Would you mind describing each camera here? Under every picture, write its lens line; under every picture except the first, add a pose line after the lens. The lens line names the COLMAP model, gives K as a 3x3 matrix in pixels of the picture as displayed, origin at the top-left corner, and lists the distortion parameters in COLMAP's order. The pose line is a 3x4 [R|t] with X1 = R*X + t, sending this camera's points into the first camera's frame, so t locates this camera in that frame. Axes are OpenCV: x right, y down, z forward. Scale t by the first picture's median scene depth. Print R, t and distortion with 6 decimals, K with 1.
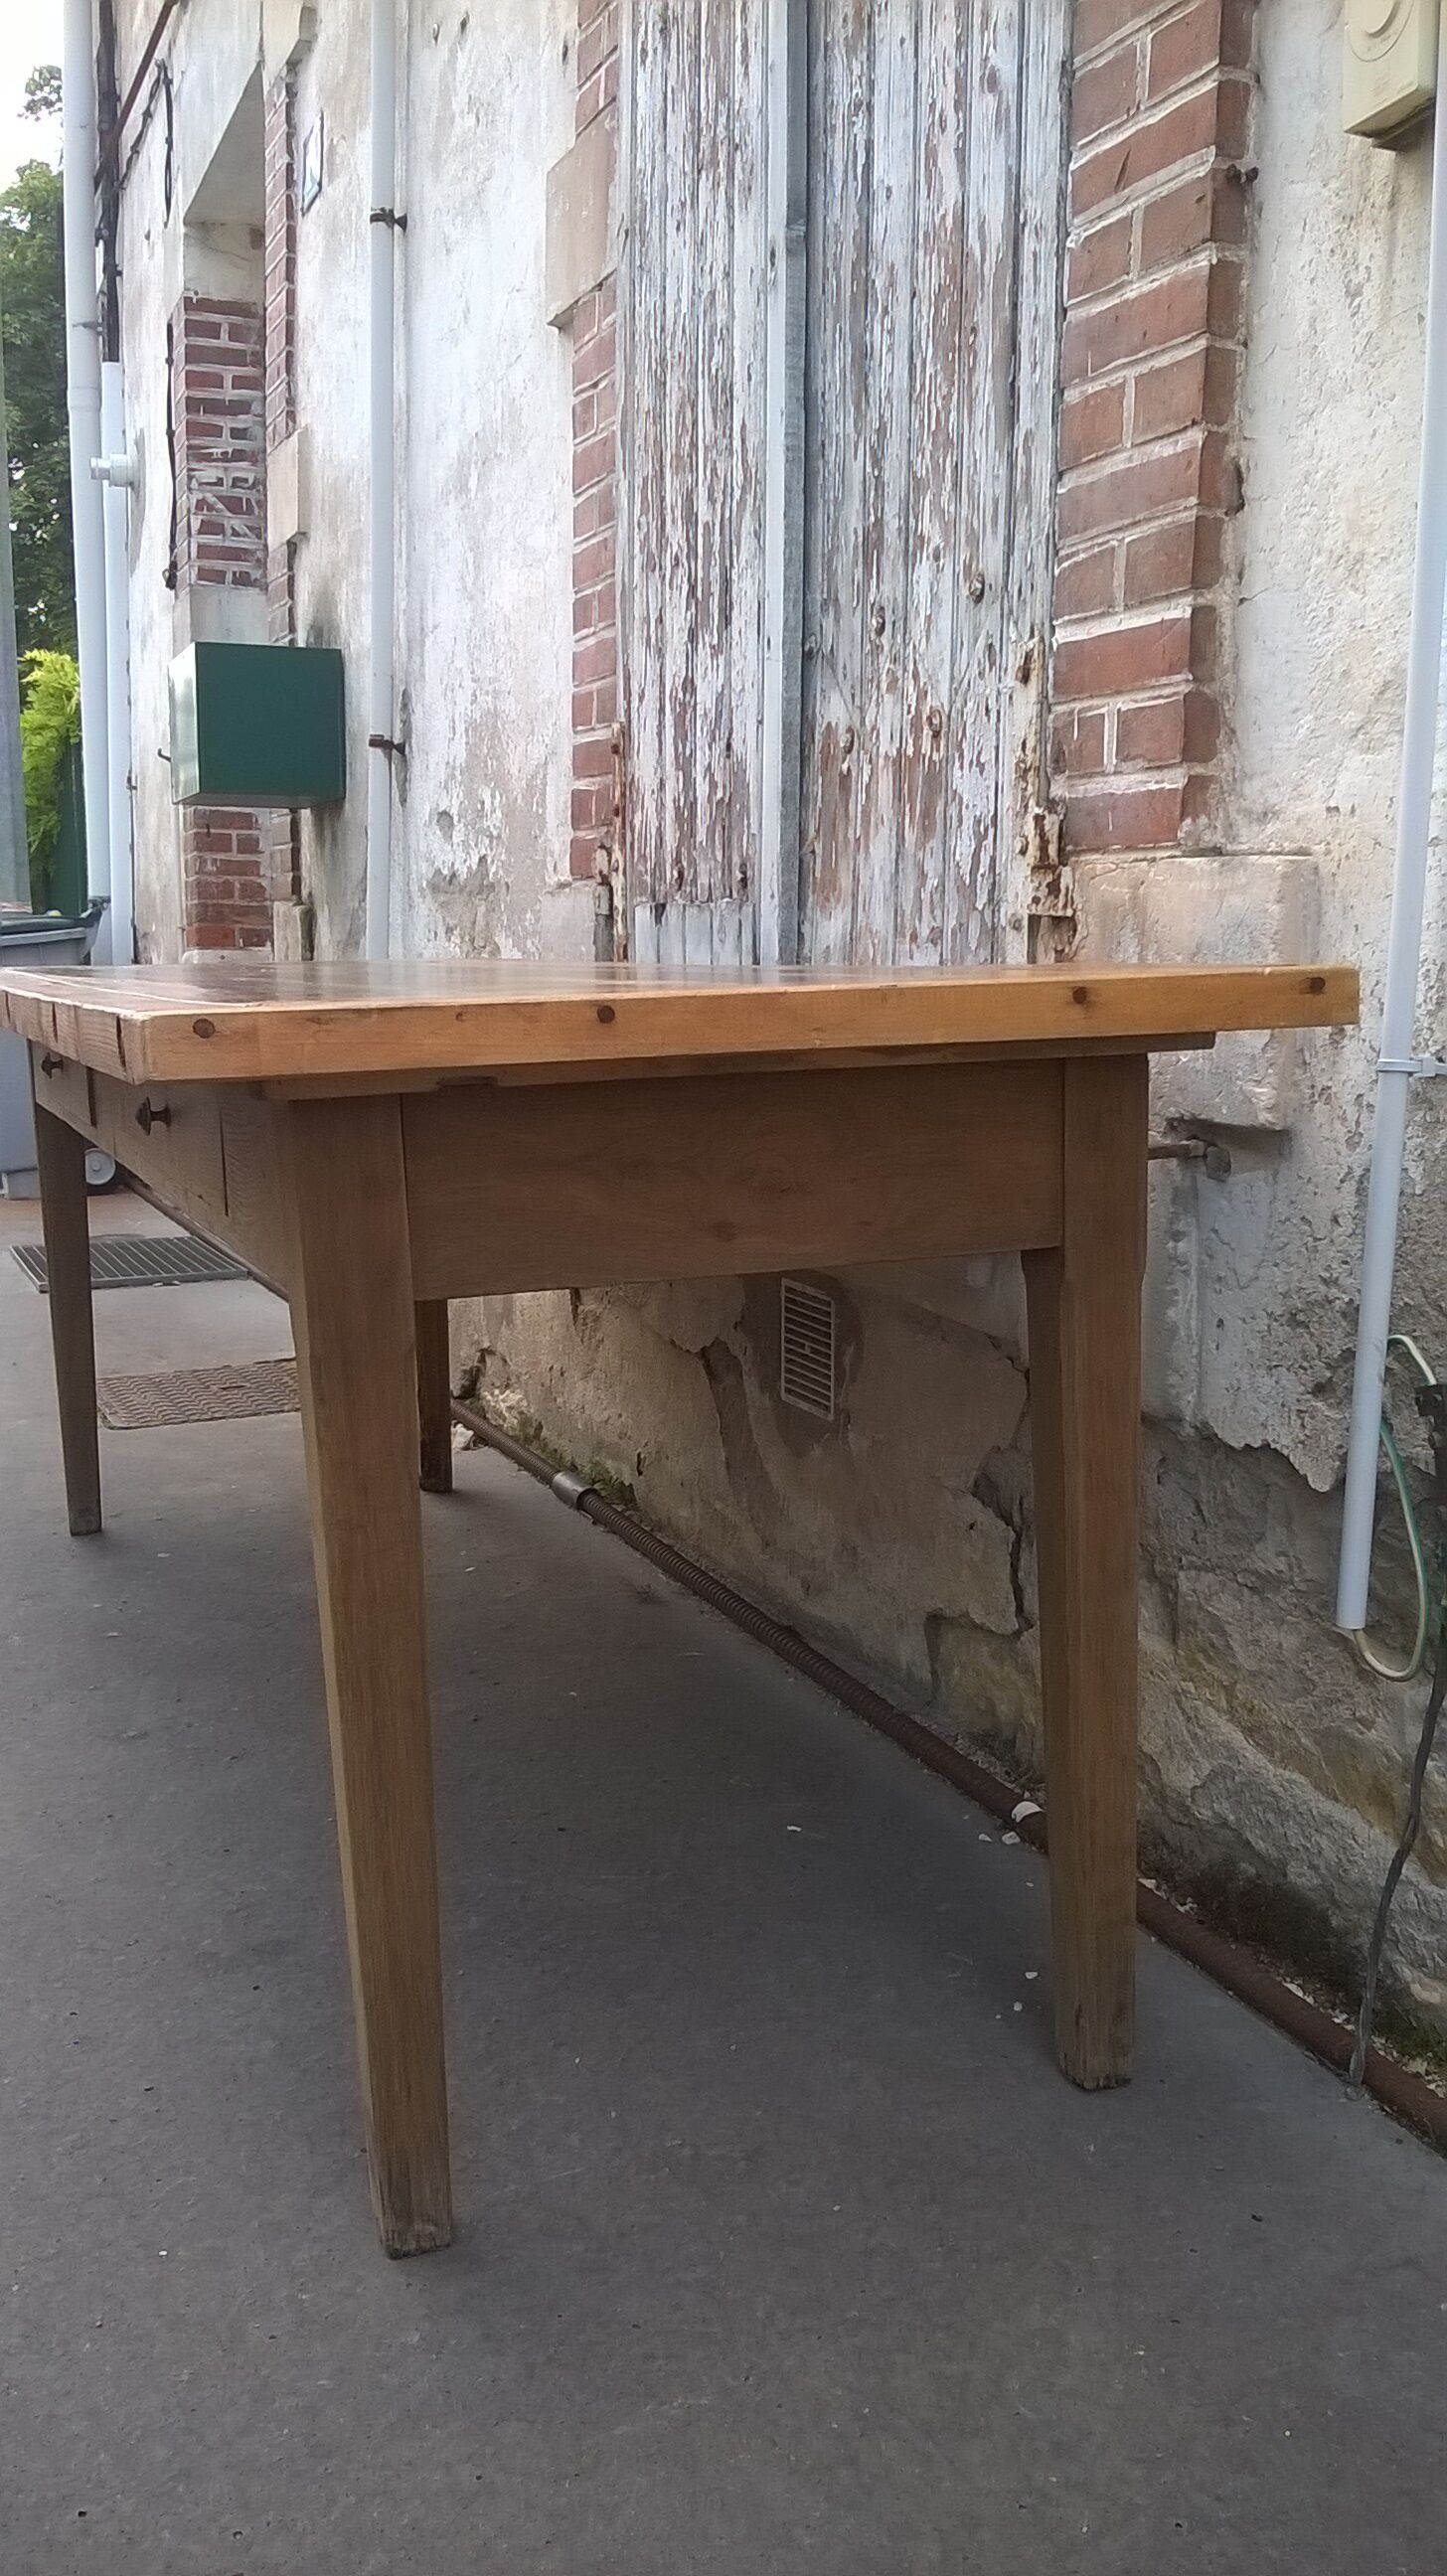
lens RADIAL K [[2273.3, 0, 708.3], [0, 2273.3, 1310.1], [0, 0, 1]] dist [0.047960, -0.189536]
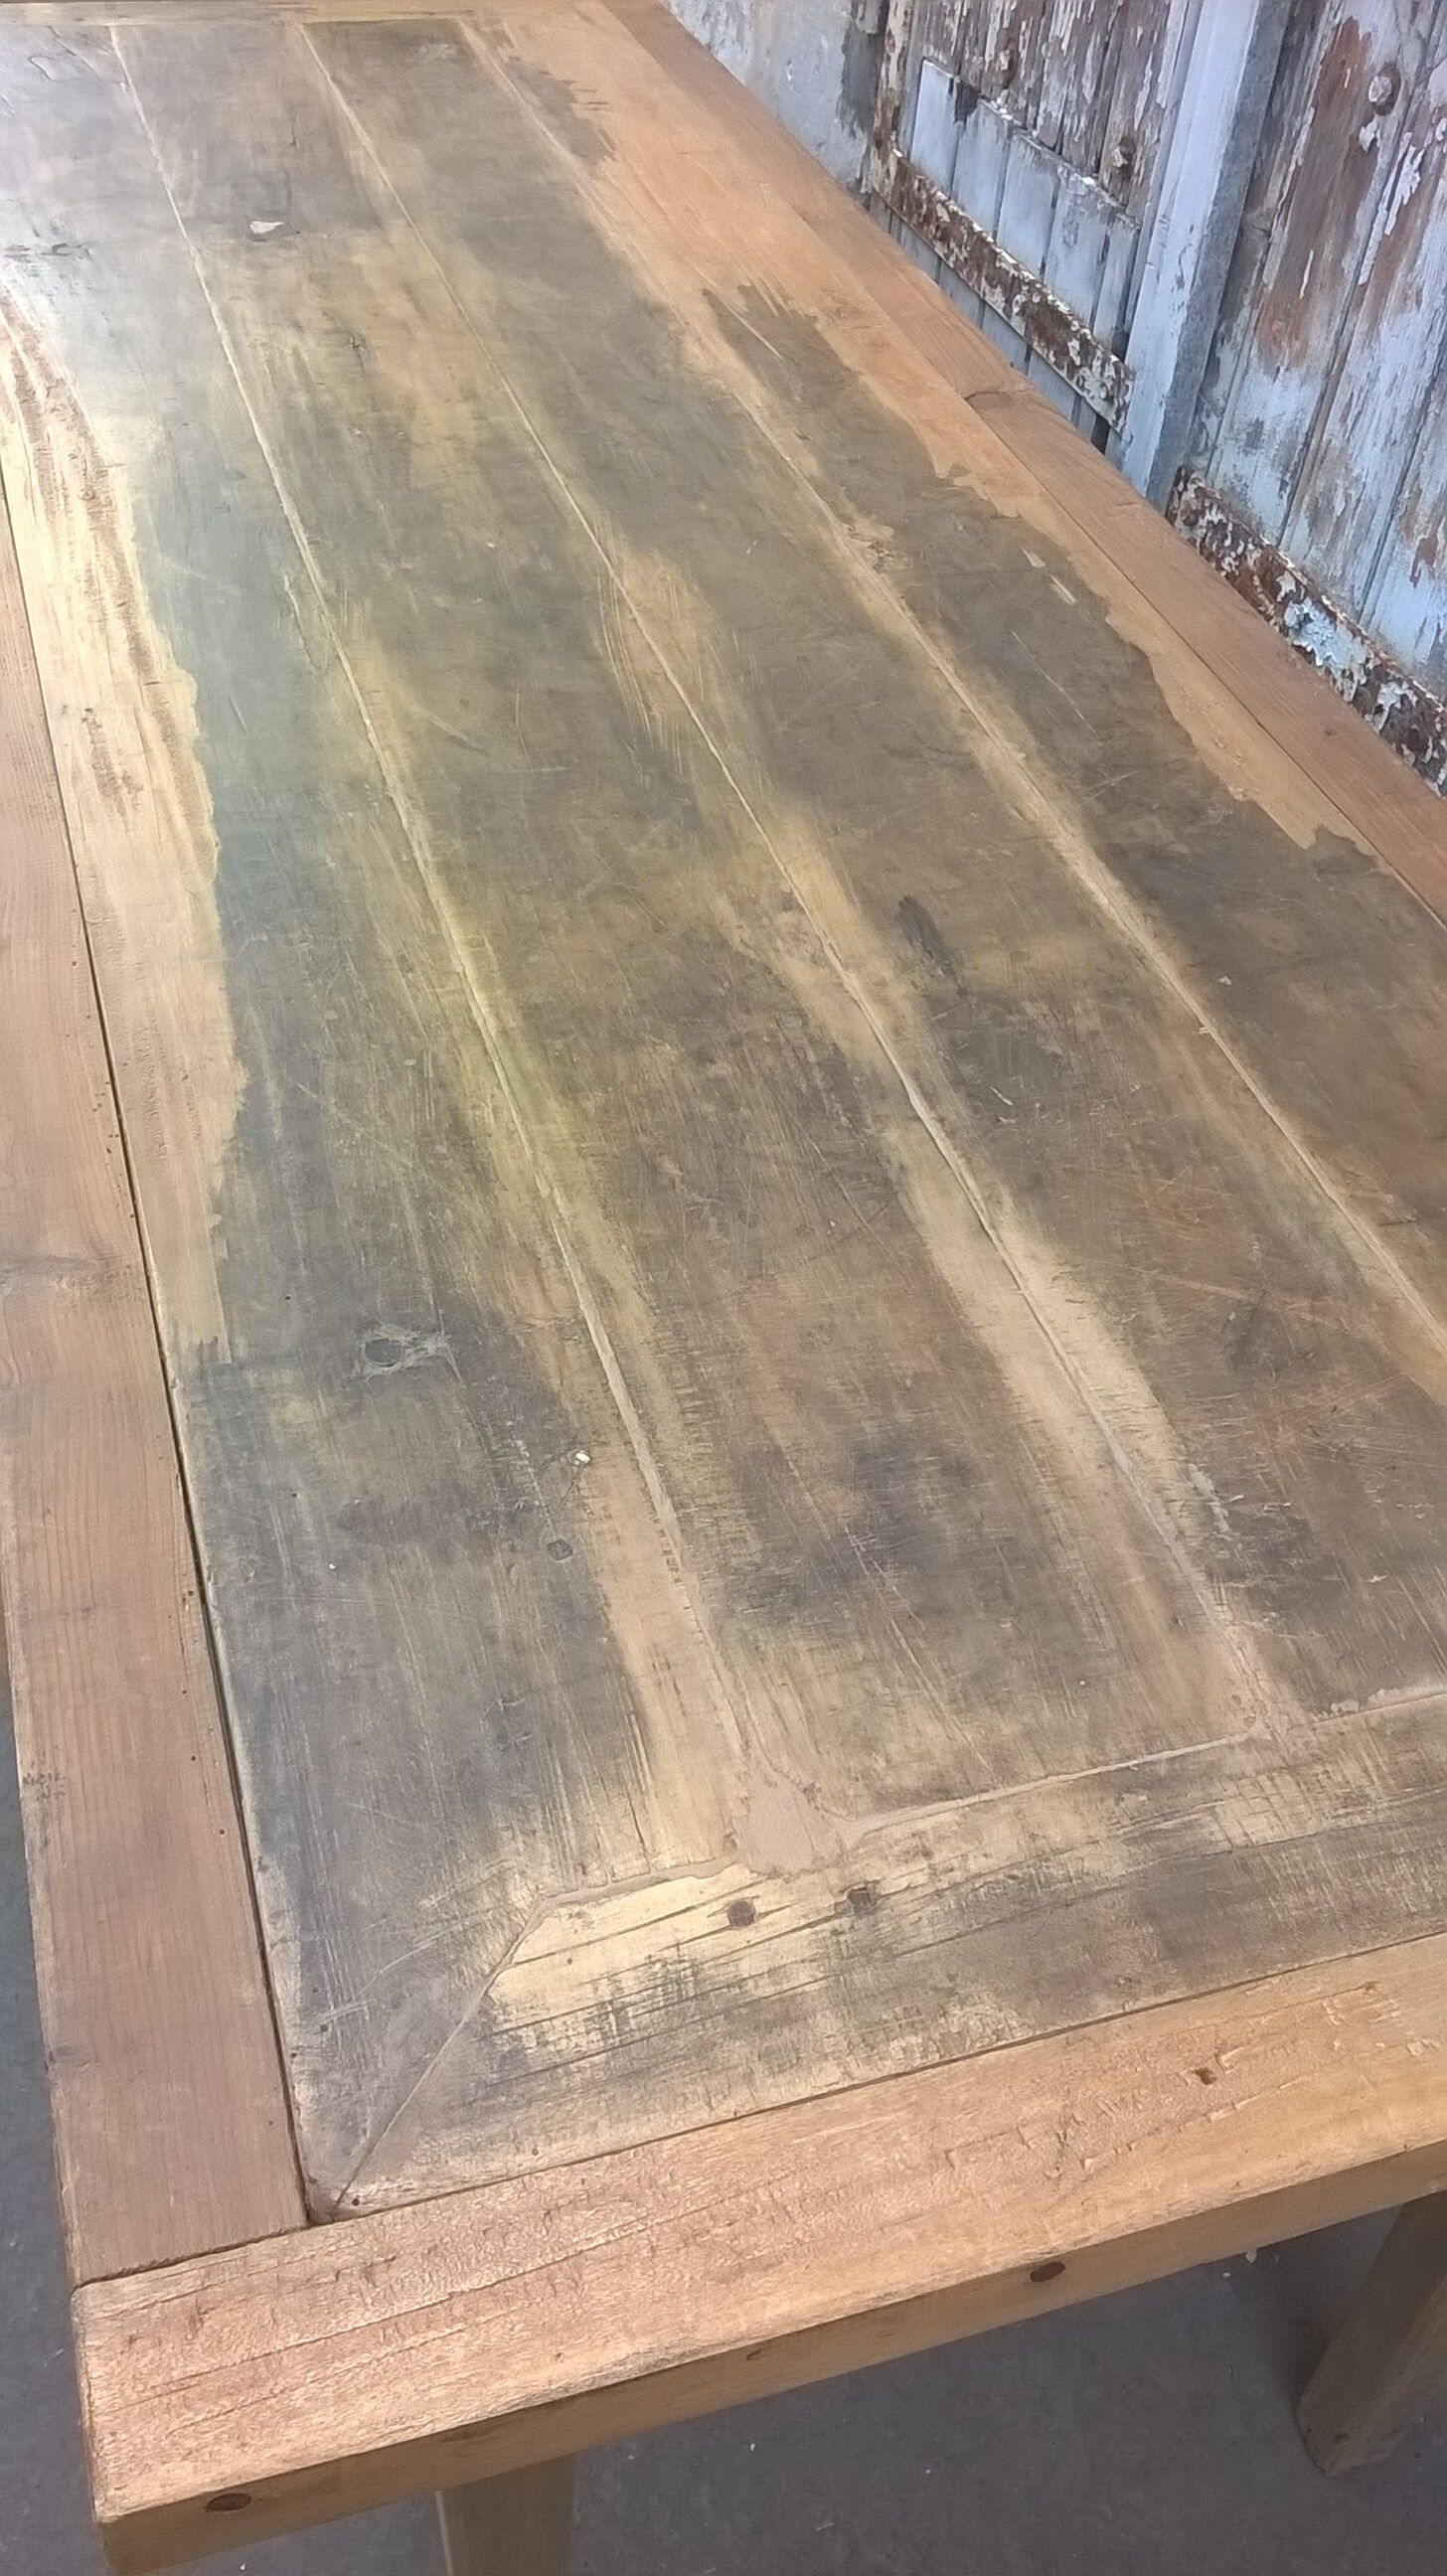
lens RADIAL K [[2273.3, 0, 727.9], [0, 2273.3, 1306.7], [0, 0, 1]] dist [0.047960, -0.189536]
pose [[0.993601, 0.110896, 0.021408, -0.081806], [-0.103947, 0.823739, 0.557359, -0.317606], [0.044174, -0.556018, 0.829996, 0.401122]]
